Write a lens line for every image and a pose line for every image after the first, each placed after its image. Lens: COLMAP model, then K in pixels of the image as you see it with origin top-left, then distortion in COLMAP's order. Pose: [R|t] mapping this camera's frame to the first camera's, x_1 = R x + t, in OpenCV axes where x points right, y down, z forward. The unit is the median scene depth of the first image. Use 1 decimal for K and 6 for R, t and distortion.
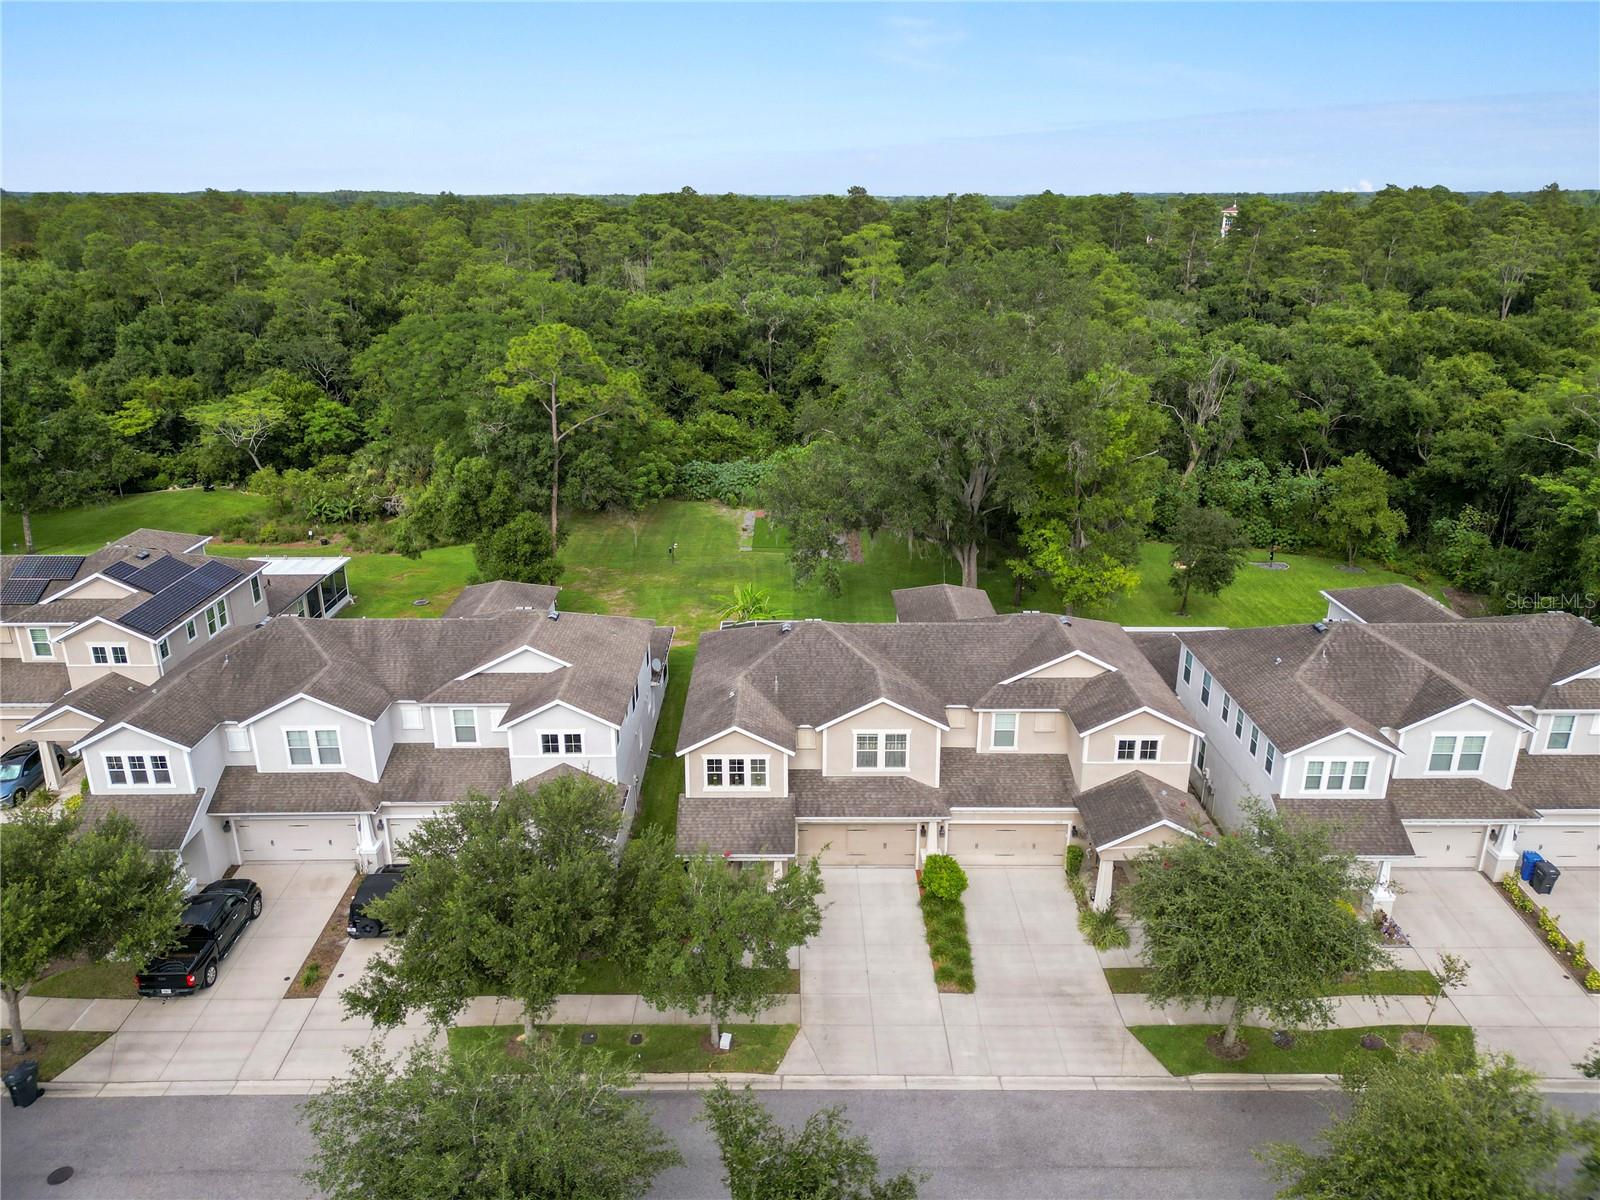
lens RADIAL K [[1118.4, 0, 794.8], [0, 1118.4, 604.9], [0, 0, 1]] dist [0.090520, -0.098741]
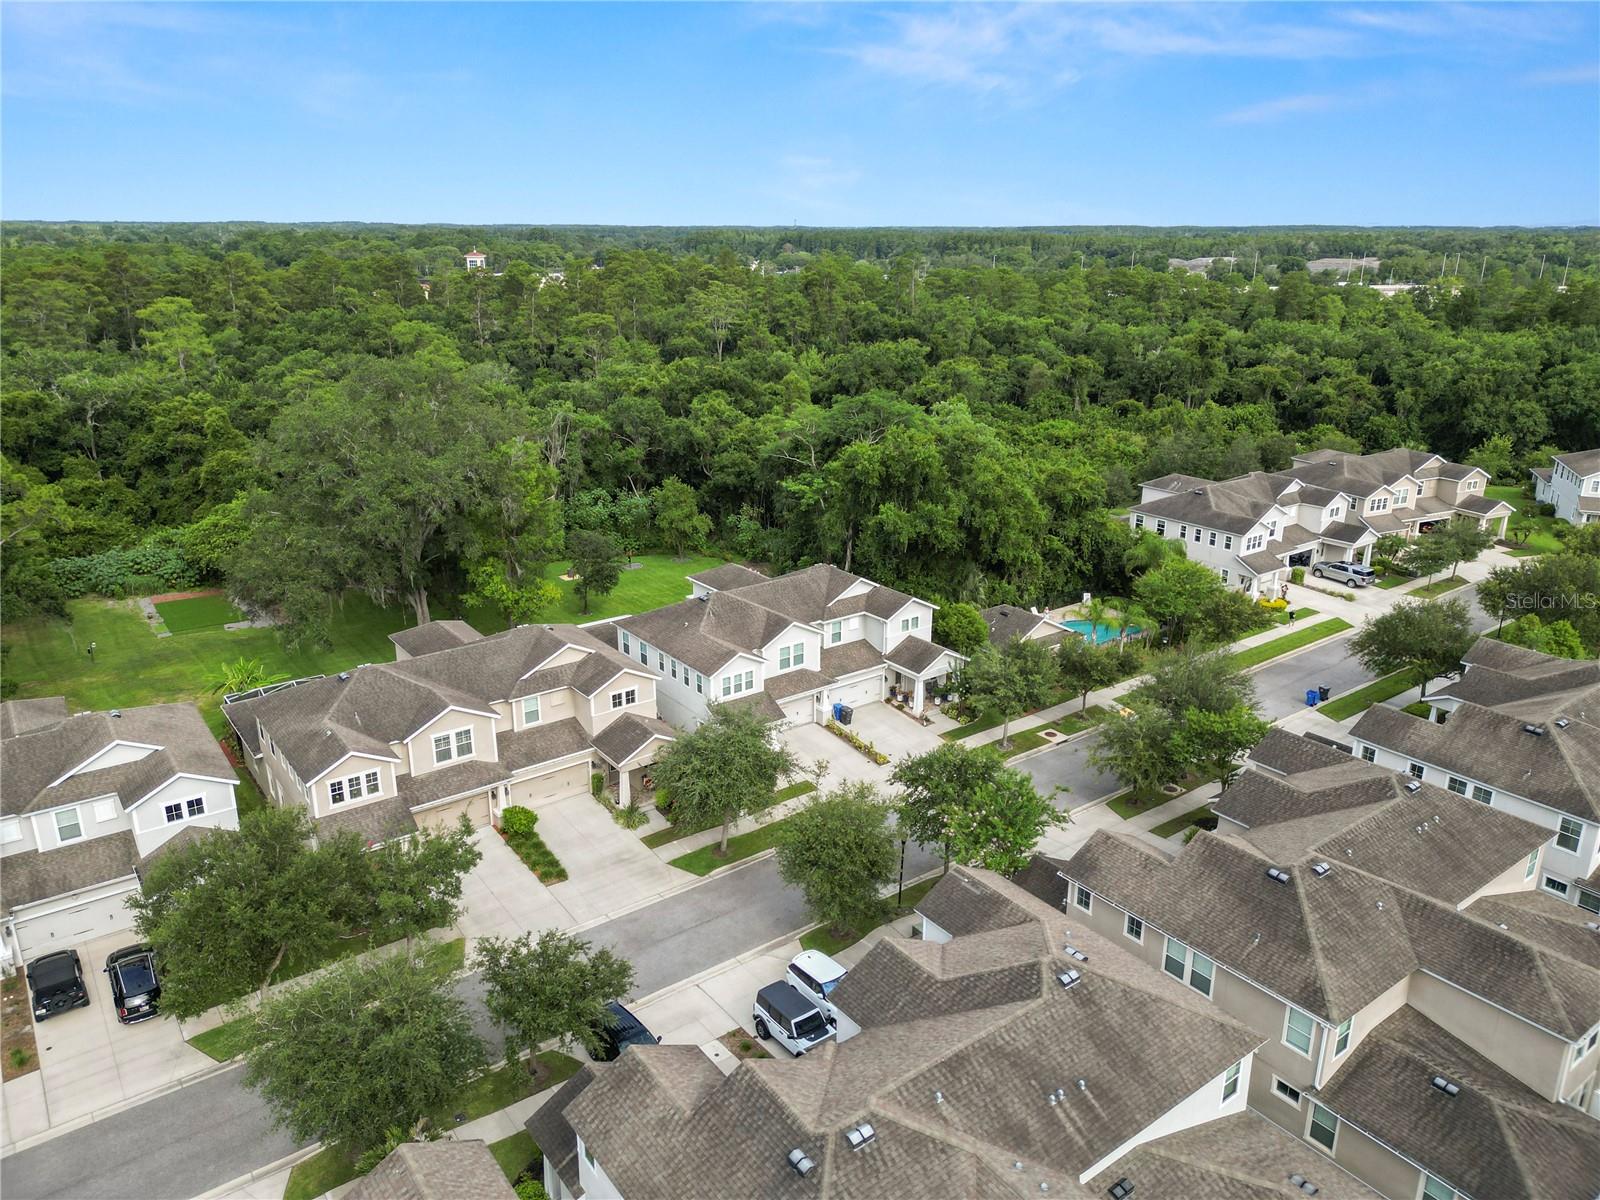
lens RADIAL K [[1118.4, 0, 794.8], [0, 1118.4, 604.9], [0, 0, 1]] dist [0.090520, -0.098741]
pose [[0.807771, -0.186655, 0.559166, -0.308465], [0.198915, 0.979220, 0.039522, -0.007665], [-0.554923, 0.079302, 0.828113, -0.356822]]
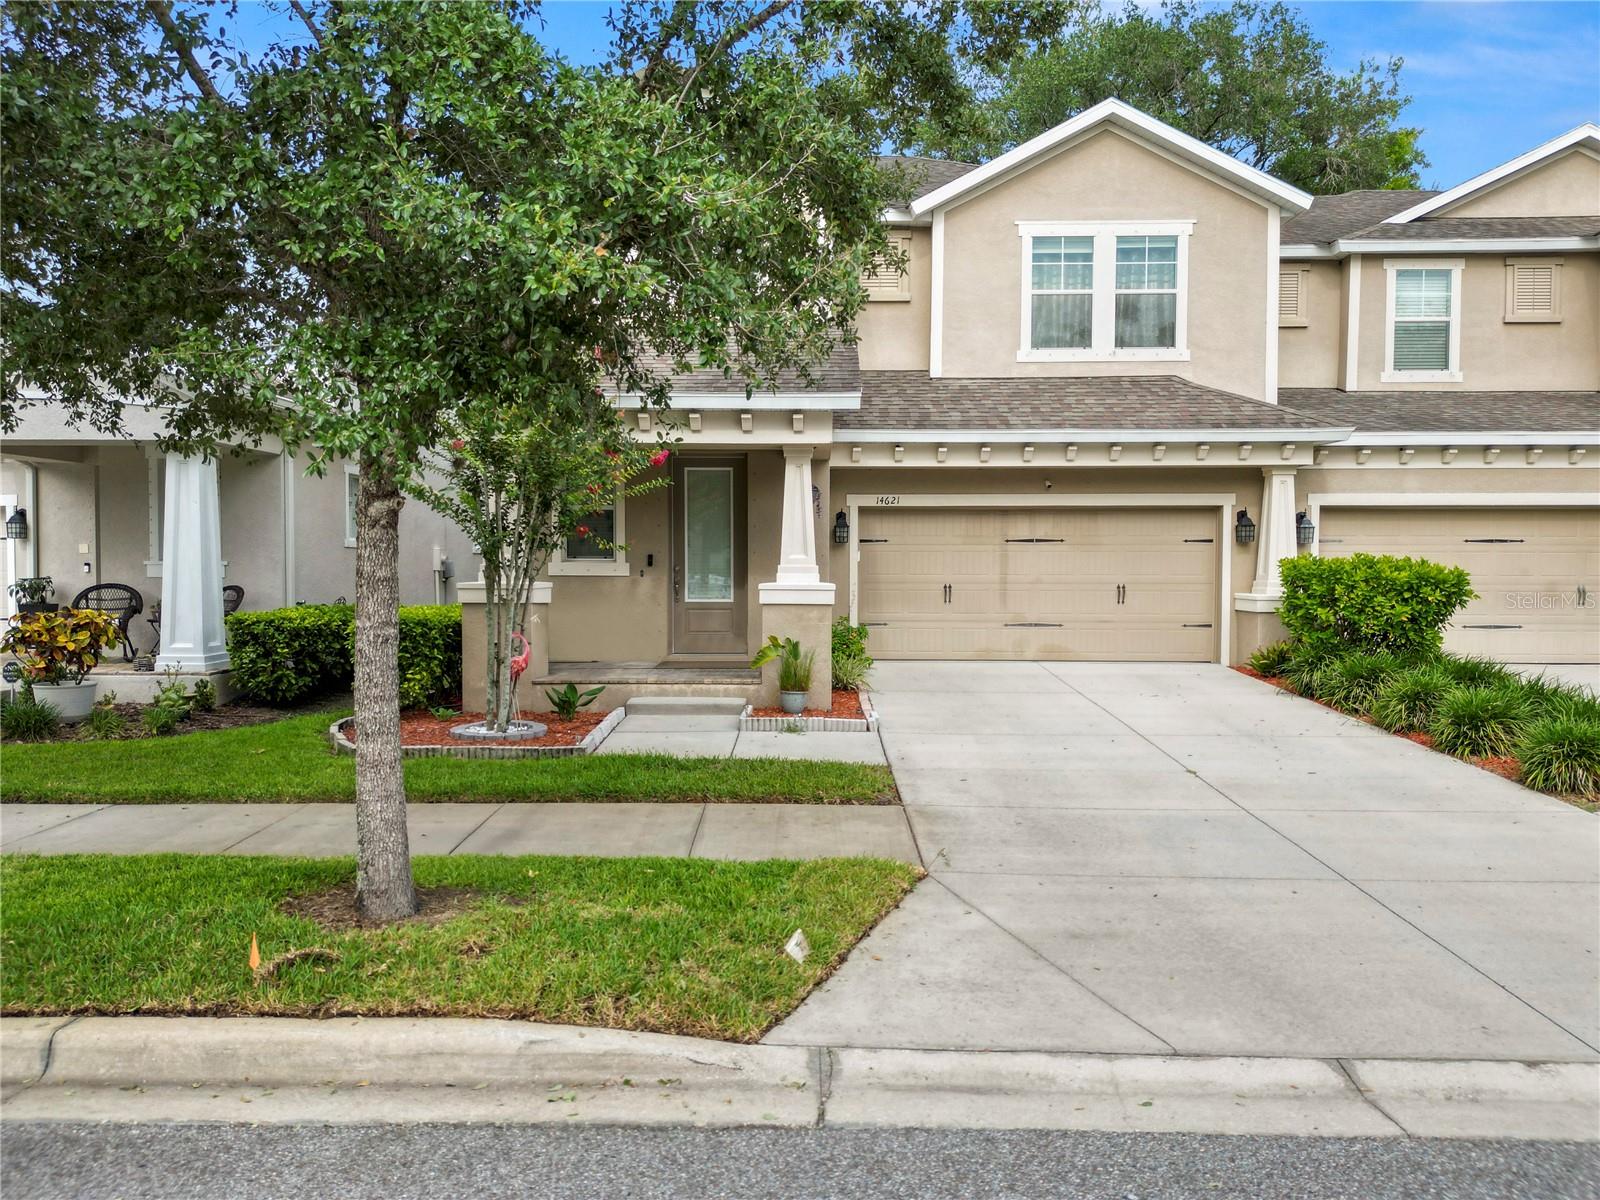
lens RADIAL K [[1118.4, 0, 794.8], [0, 1118.4, 604.9], [0, 0, 1]] dist [0.090520, -0.098741]
pose [[0.999803, 0.004048, -0.019423, -0.009708], [-0.009941, 0.949410, -0.313883, 0.318242], [0.017170, 0.314014, 0.949263, 0.675732]]
